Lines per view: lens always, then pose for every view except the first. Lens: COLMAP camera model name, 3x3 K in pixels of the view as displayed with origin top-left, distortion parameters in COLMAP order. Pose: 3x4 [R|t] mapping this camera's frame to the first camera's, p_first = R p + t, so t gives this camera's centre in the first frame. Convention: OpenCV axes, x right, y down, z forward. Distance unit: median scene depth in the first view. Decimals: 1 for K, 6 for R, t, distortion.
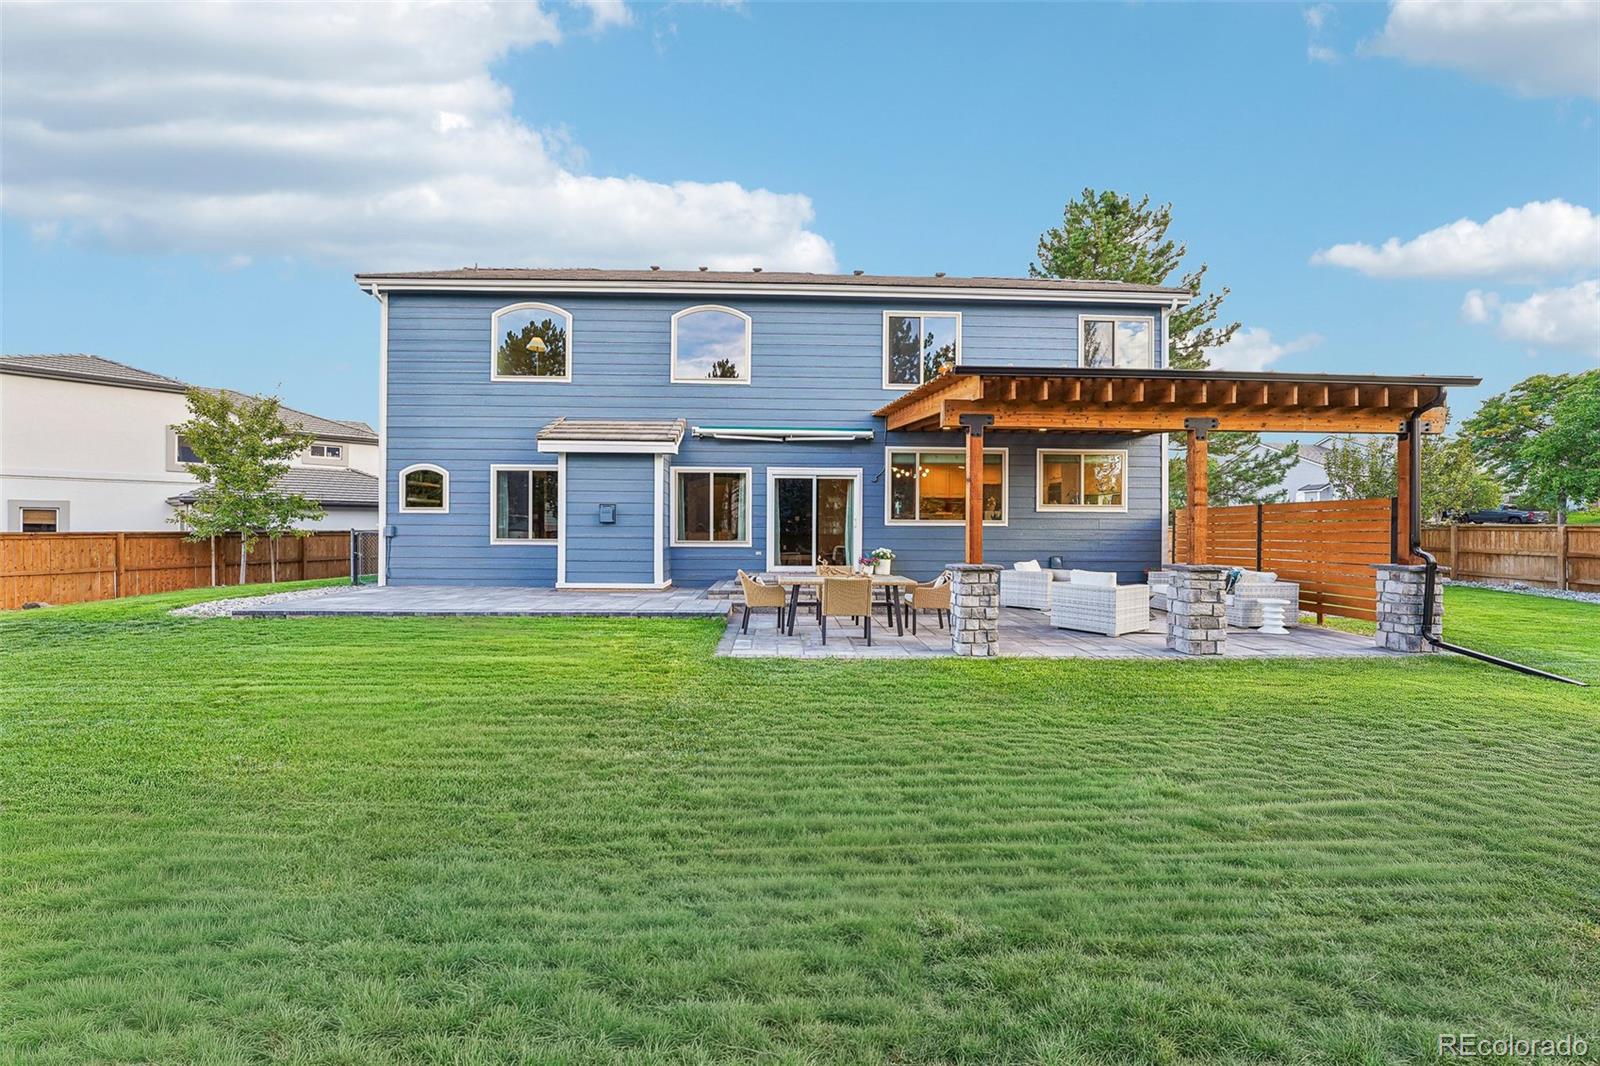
lens RADIAL K [[663.0, 0, 800.2], [0, 663.0, 534.2], [0, 0, 1]] dist [-0.022169, 0.001964]
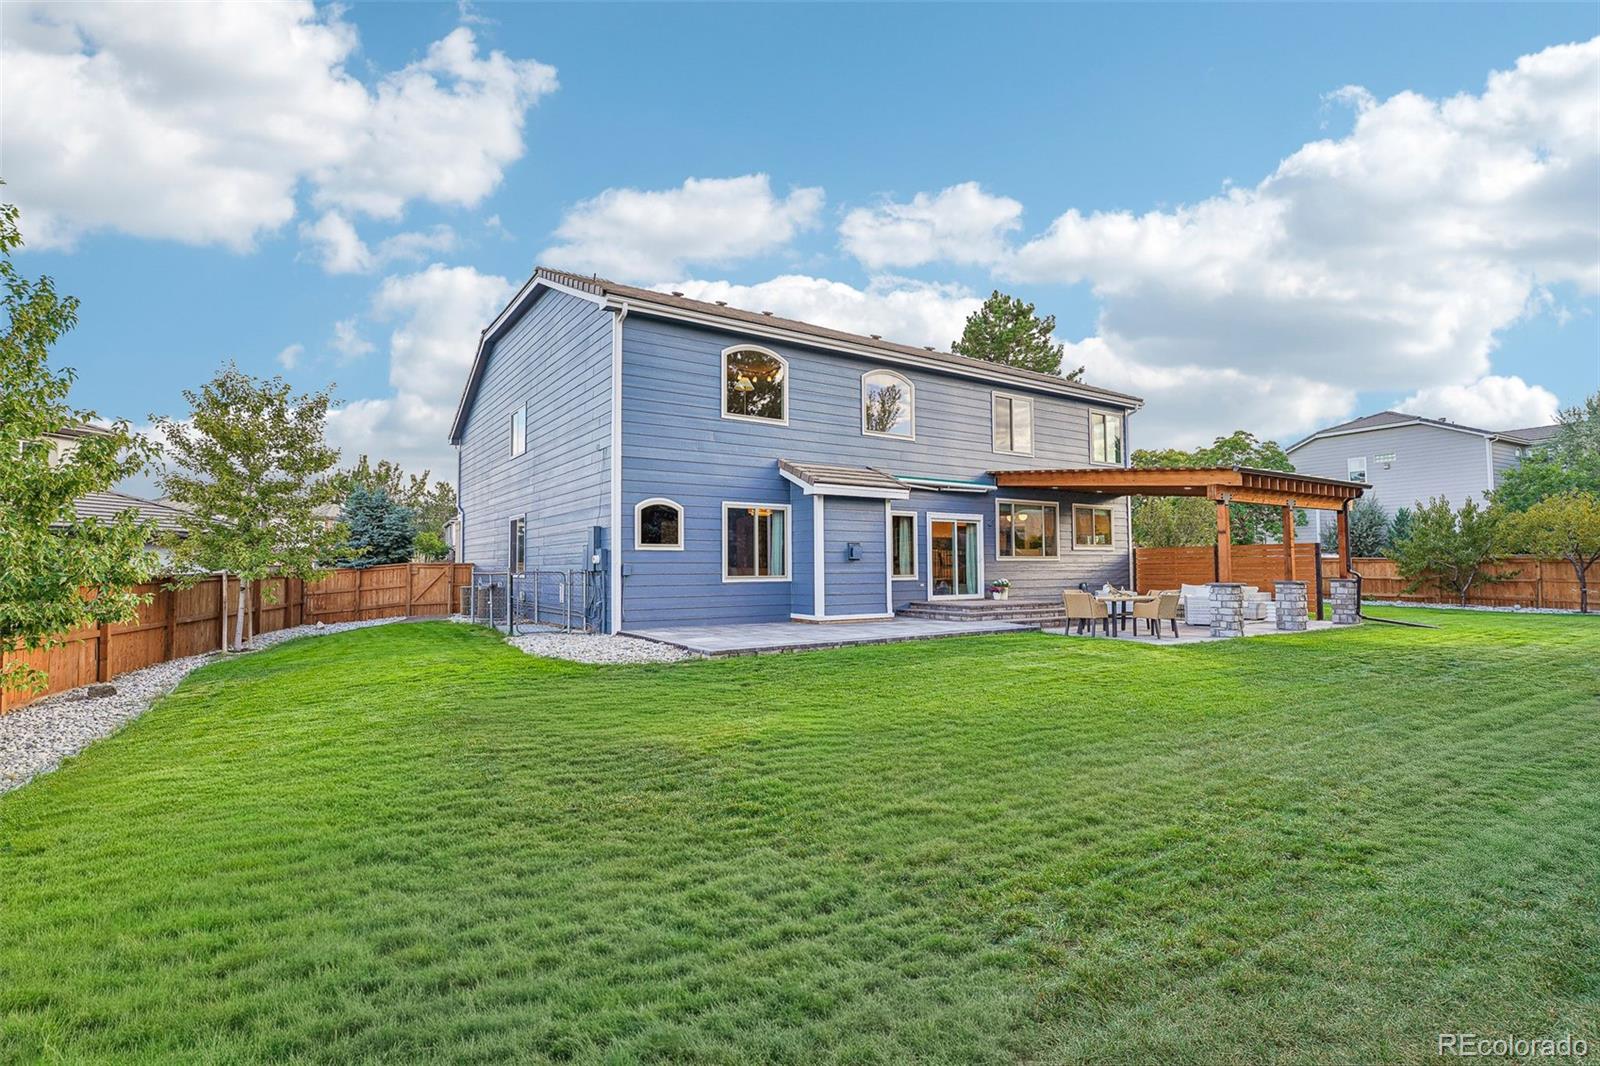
lens RADIAL K [[772.3, 0, 796.5], [0, 772.3, 535.4], [0, 0, 1]] dist [0.000632, -0.000045]
pose [[0.844888, 0.010954, 0.534831, -0.996331], [0.013334, 0.999048, -0.041526, -0.004864], [-0.534777, 0.042216, 0.843938, -0.039198]]
